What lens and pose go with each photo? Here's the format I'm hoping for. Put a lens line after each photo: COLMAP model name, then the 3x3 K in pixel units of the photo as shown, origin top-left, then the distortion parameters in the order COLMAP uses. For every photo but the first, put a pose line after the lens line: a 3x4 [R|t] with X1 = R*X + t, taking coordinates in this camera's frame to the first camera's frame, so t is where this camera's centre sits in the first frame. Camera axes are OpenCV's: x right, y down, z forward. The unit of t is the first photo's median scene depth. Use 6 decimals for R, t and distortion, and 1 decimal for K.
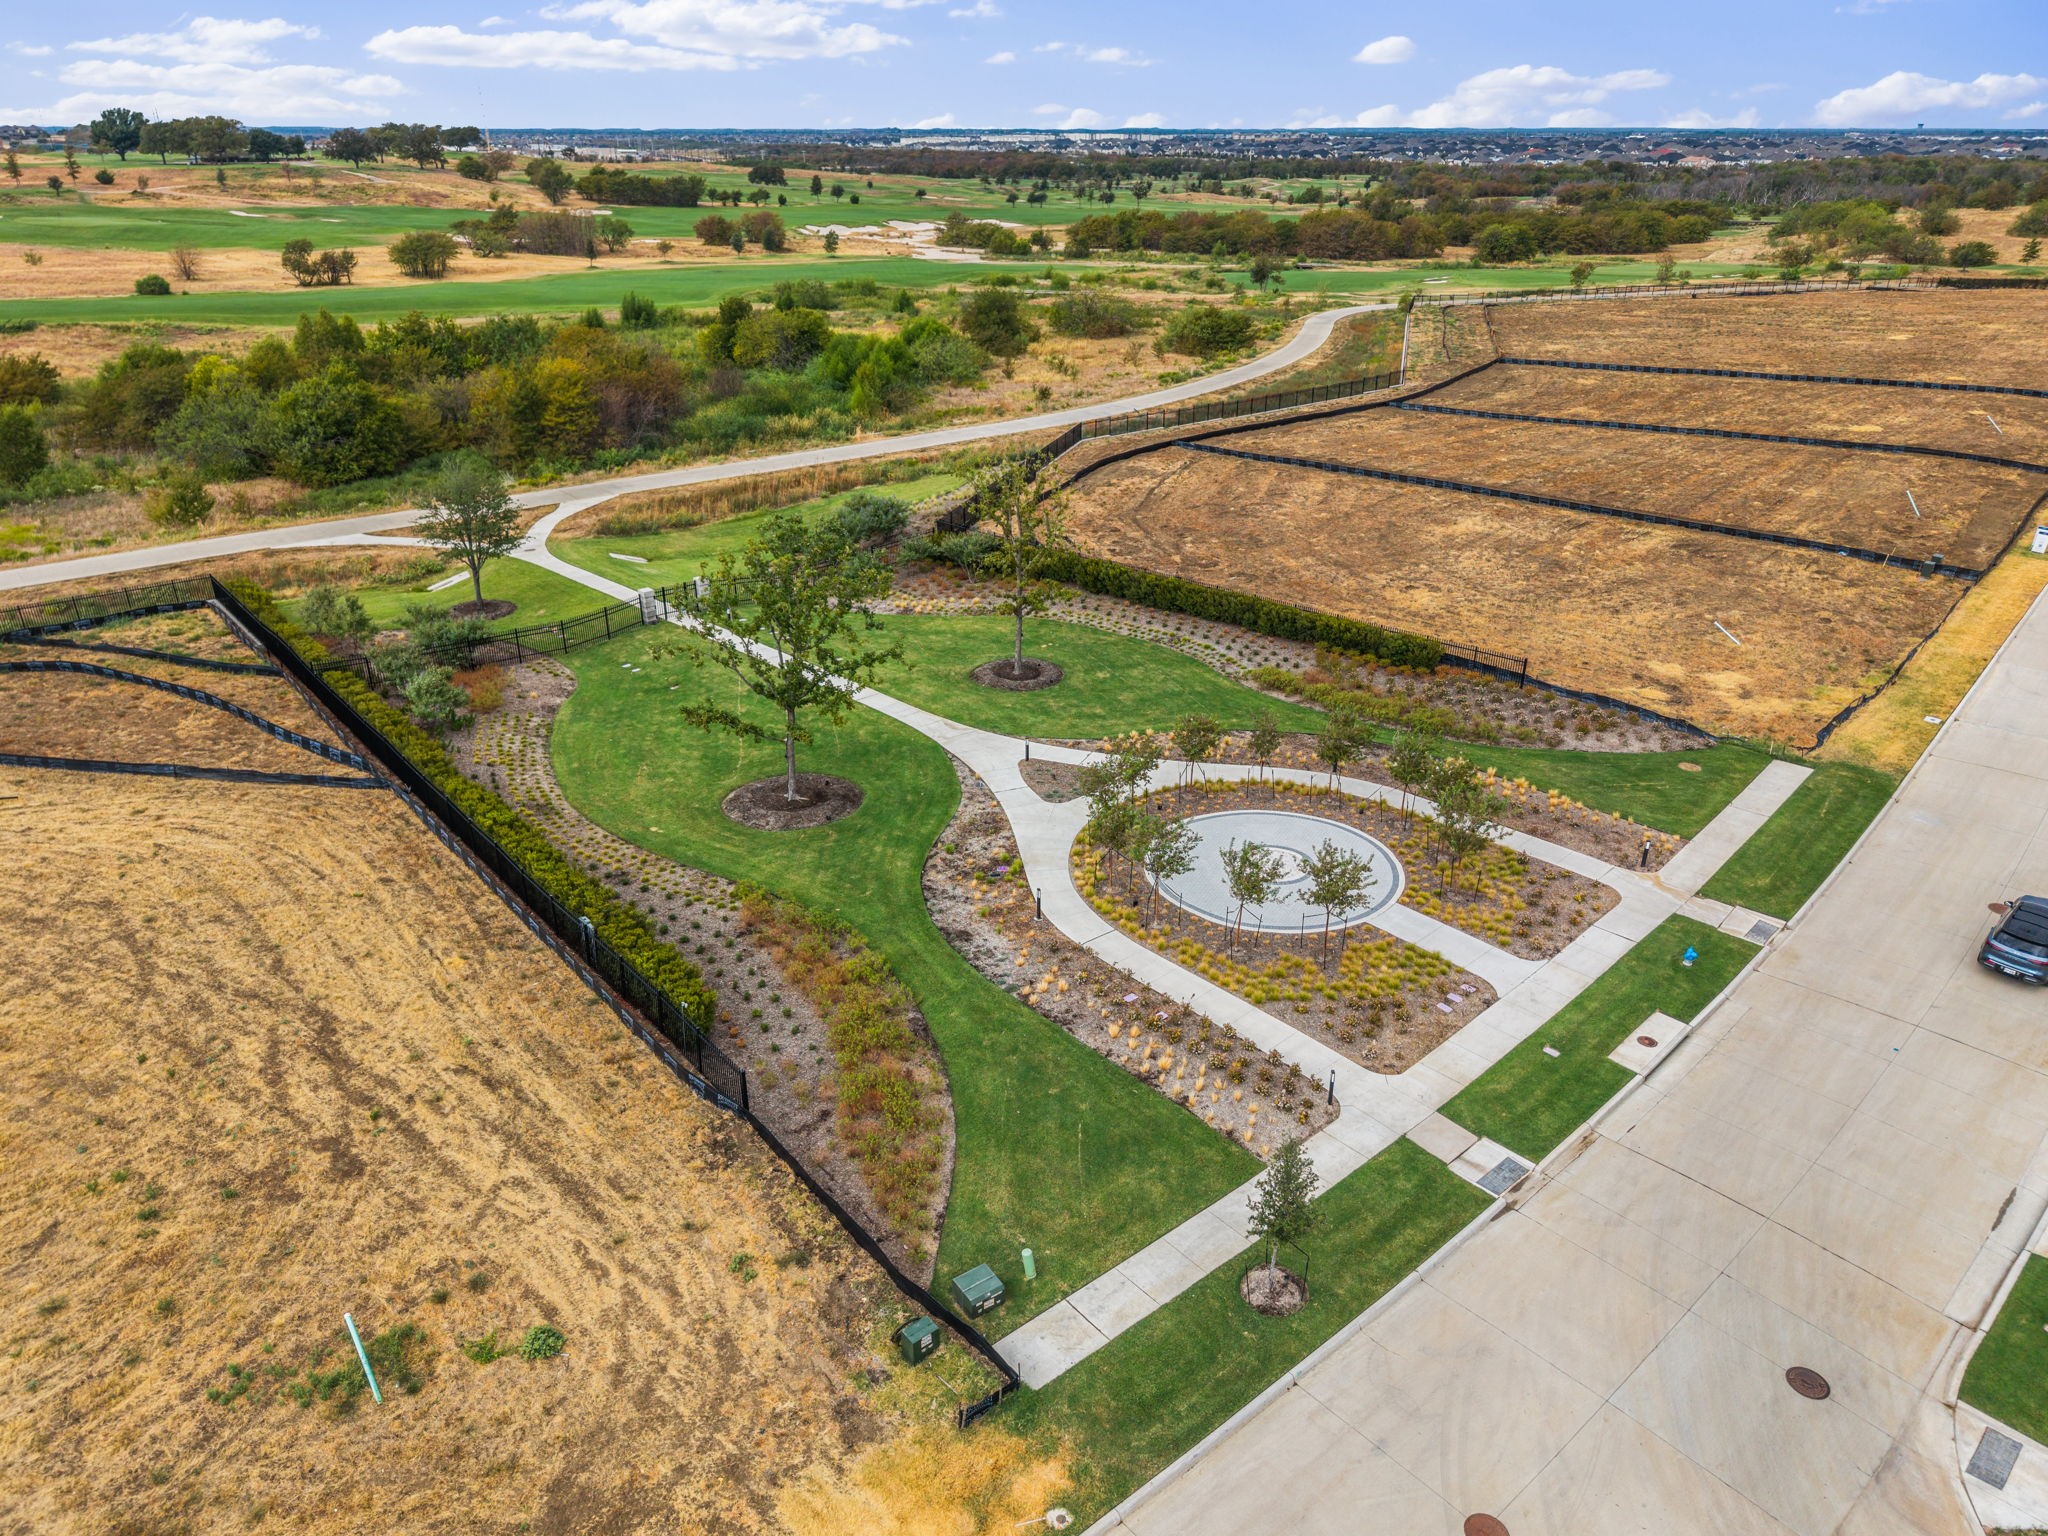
lens RADIAL K [[1382.2, 0, 1015.9], [0, 1382.2, 757.1], [0, 0, 1]] dist [0.006143, -0.005082]
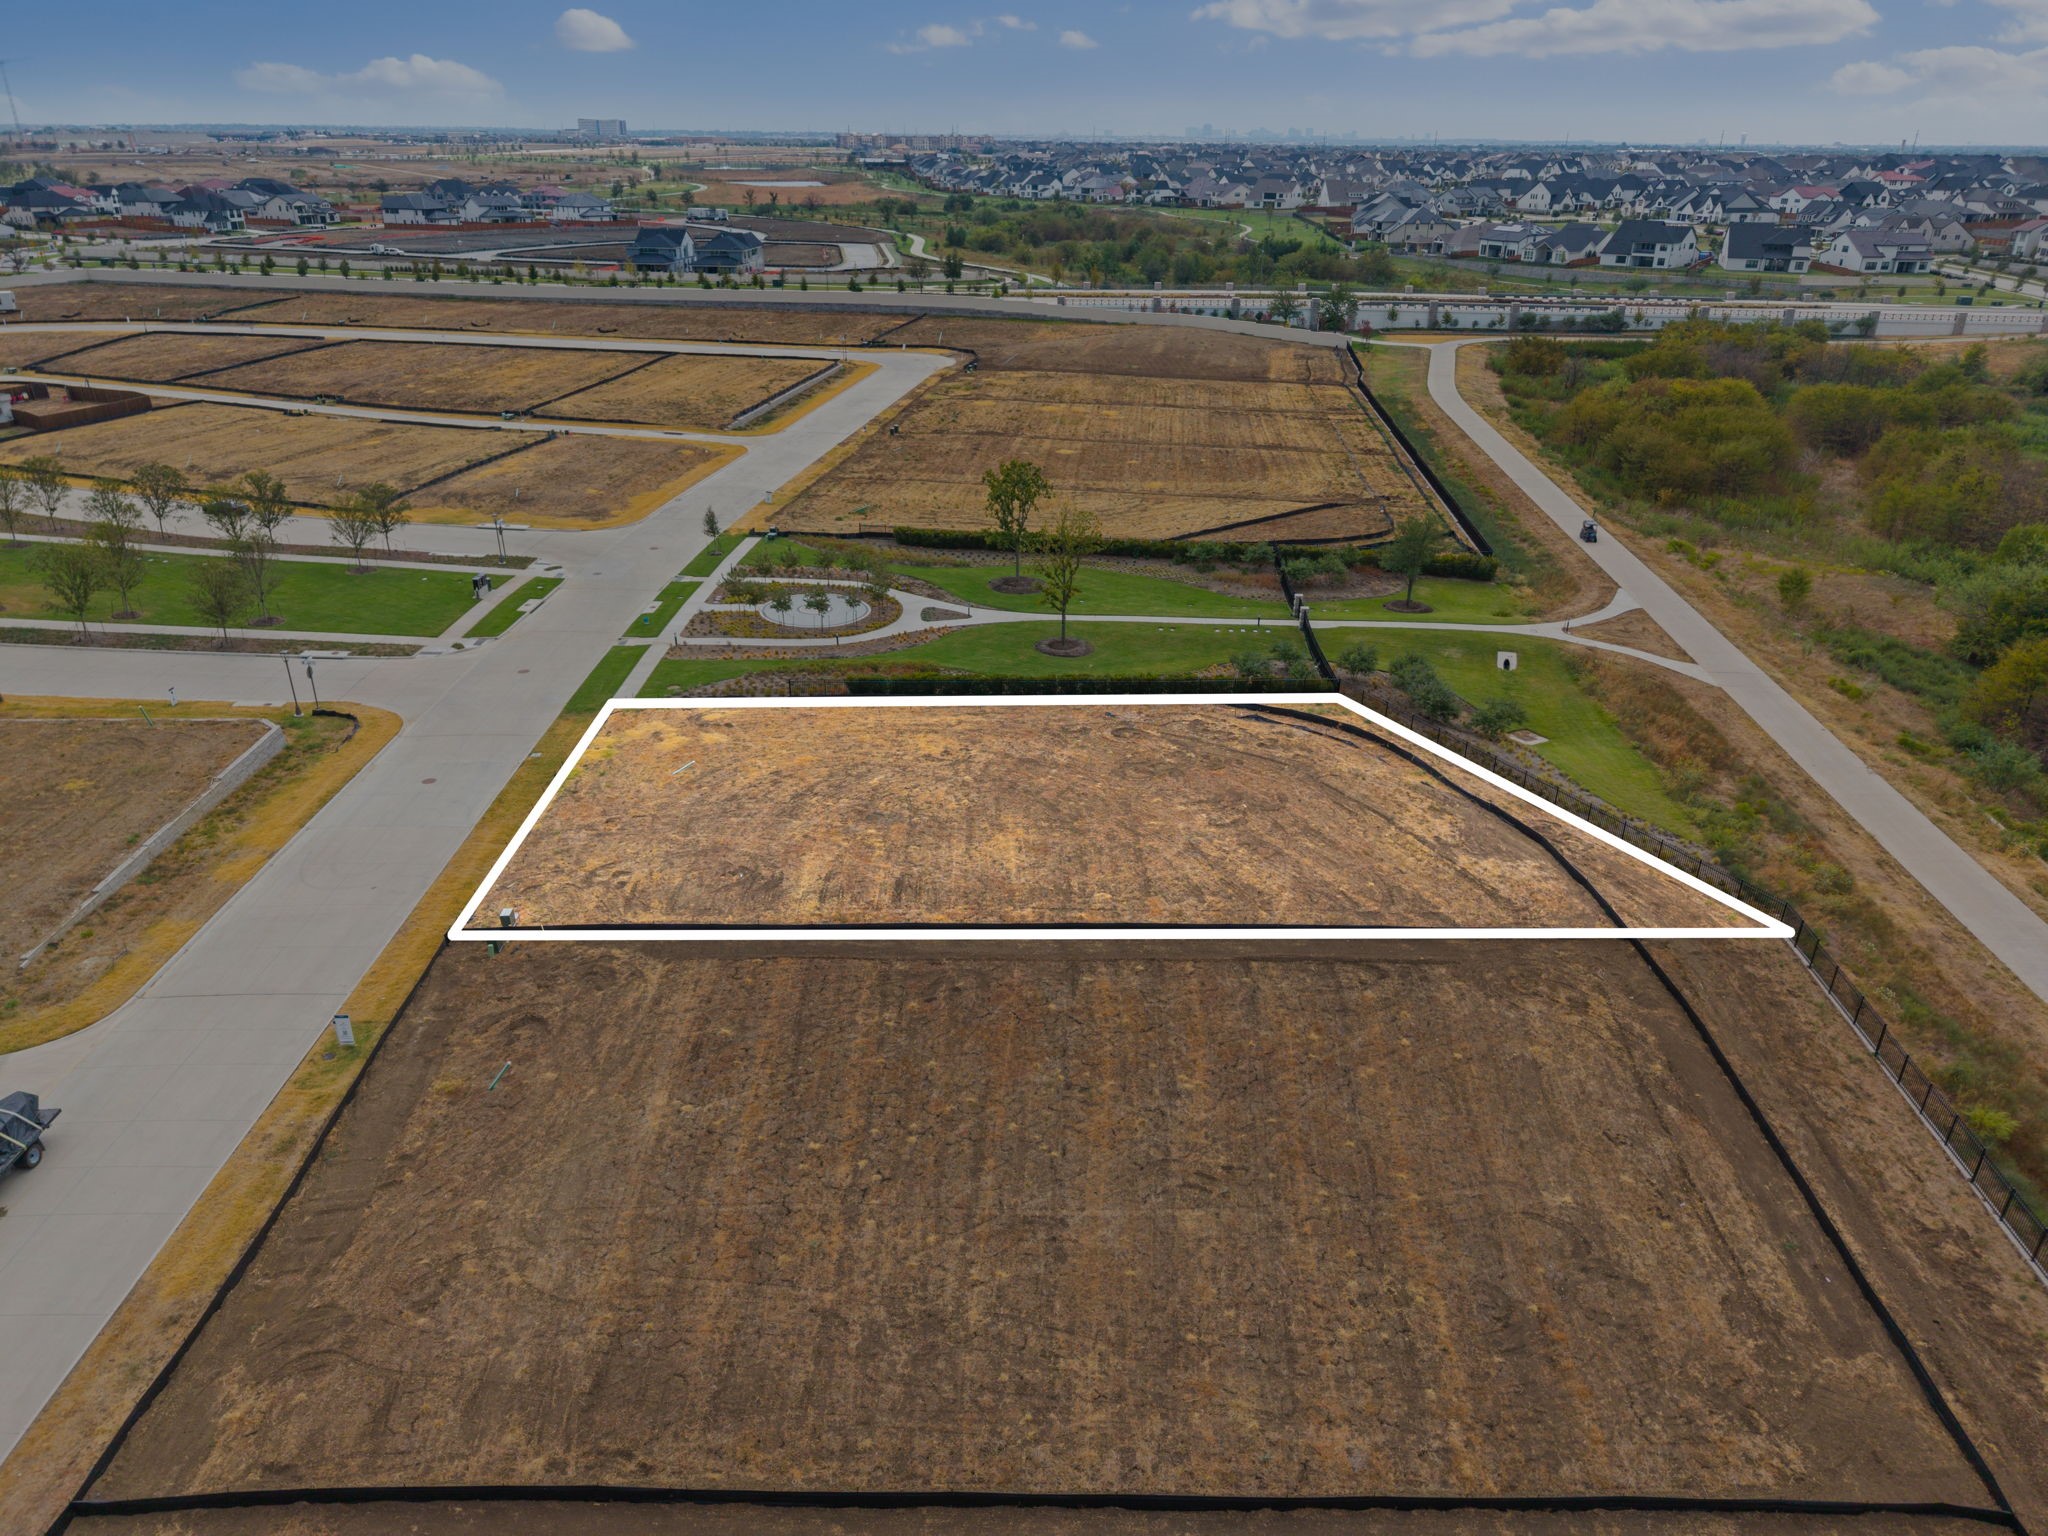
lens RADIAL K [[1365.7, 0, 1022.7], [0, 1365.7, 774.5], [0, 0, 1]] dist [0.008631, -0.005826]
pose [[-0.709494, 0.289906, -0.642319, 1.614589], [-0.298288, 0.702243, 0.646436, -1.423426], [0.638469, 0.650238, -0.411762, 2.537865]]
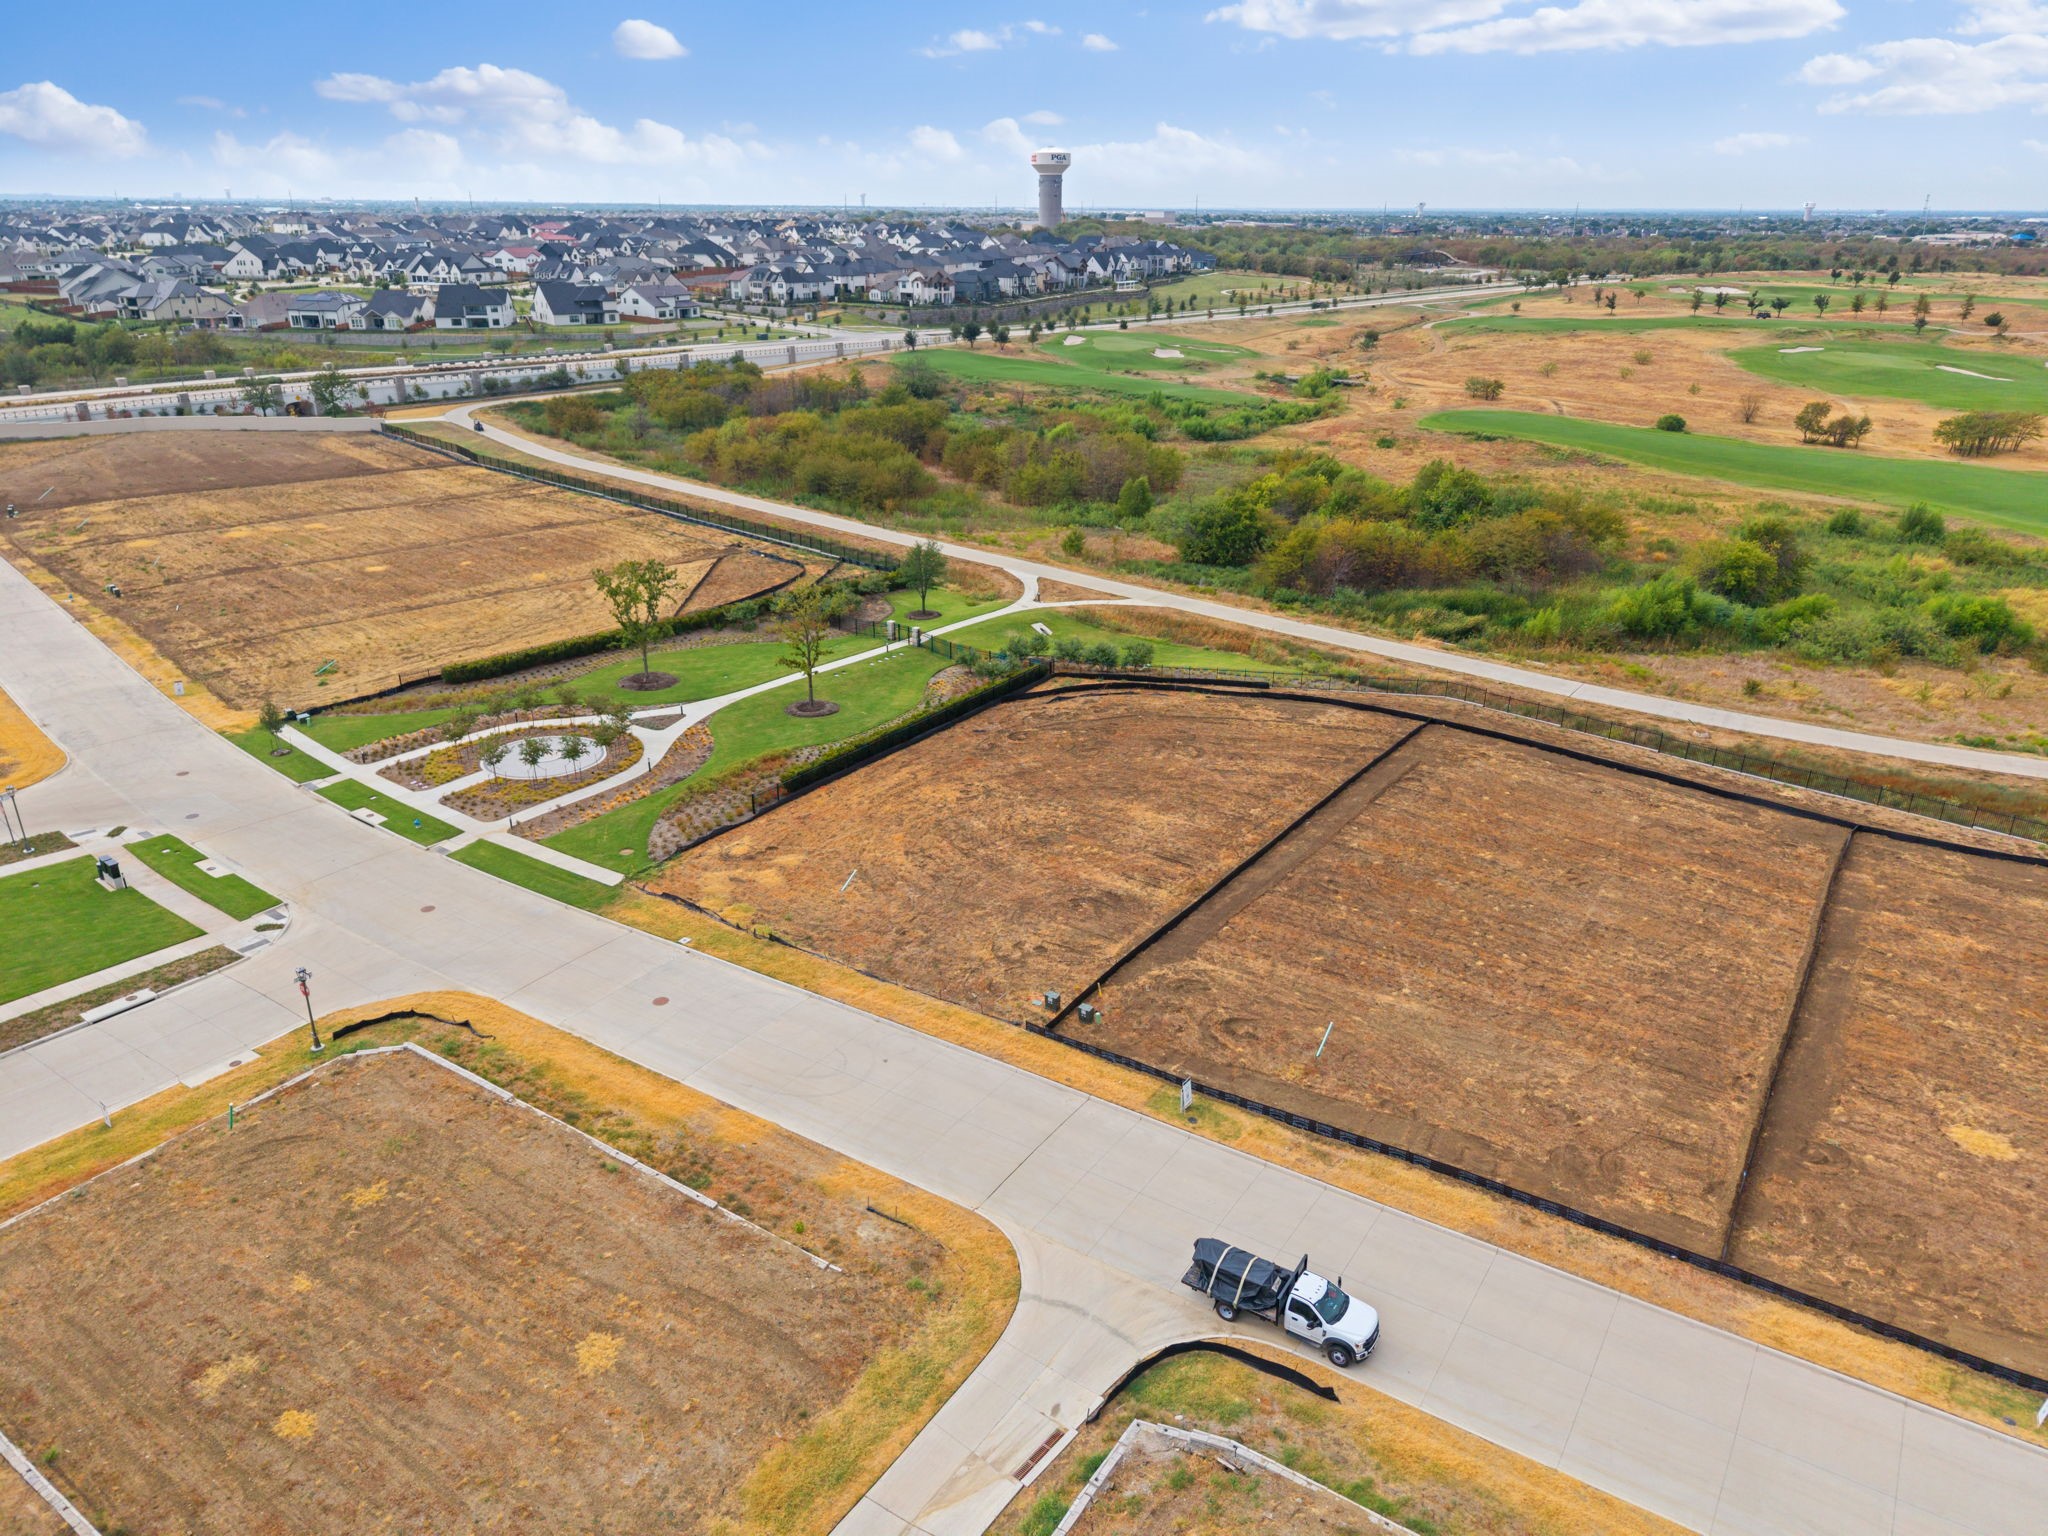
lens RADIAL K [[1365.7, 0, 1022.7], [0, 1365.7, 774.5], [0, 0, 1]] dist [0.008631, -0.005826]
pose [[0.154028, 0.378232, -0.912807, 2.412917], [-0.413424, 0.863745, 0.288141, -0.874708], [0.897416, 0.332994, 0.289411, 1.142818]]
